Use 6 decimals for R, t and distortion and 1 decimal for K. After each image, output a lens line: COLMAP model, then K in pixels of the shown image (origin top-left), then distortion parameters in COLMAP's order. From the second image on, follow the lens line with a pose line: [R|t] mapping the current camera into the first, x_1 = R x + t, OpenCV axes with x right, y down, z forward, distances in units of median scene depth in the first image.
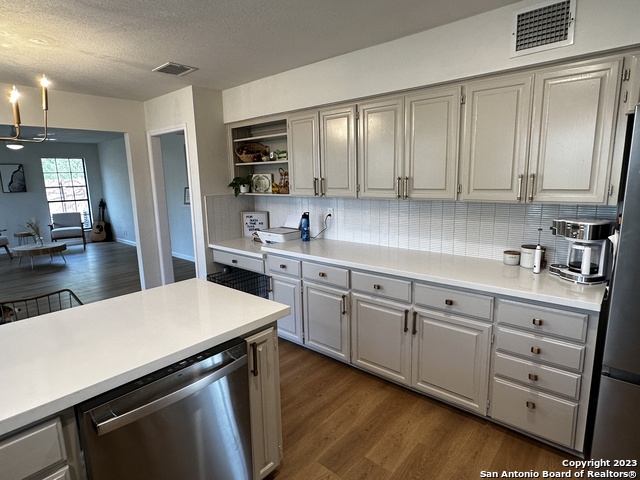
lens RADIAL K [[360.2, 0, 318.5], [0, 360.2, 241.3], [0, 0, 1]] dist [-0.004546, 0.001080]
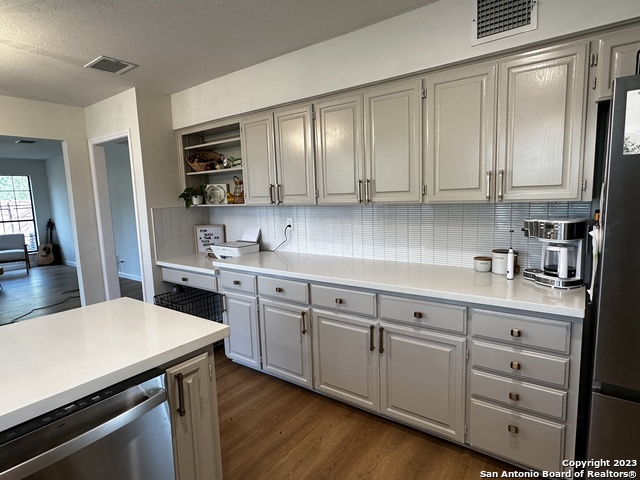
lens RADIAL K [[360.2, 0, 318.5], [0, 360.2, 242.7], [0, 0, 1]] dist [-0.004546, 0.001080]
pose [[0.996677, -0.021404, 0.078592, 0.044683], [0.025398, 0.998418, -0.050172, 0.025581], [-0.077394, 0.052001, 0.995644, 0.107334]]
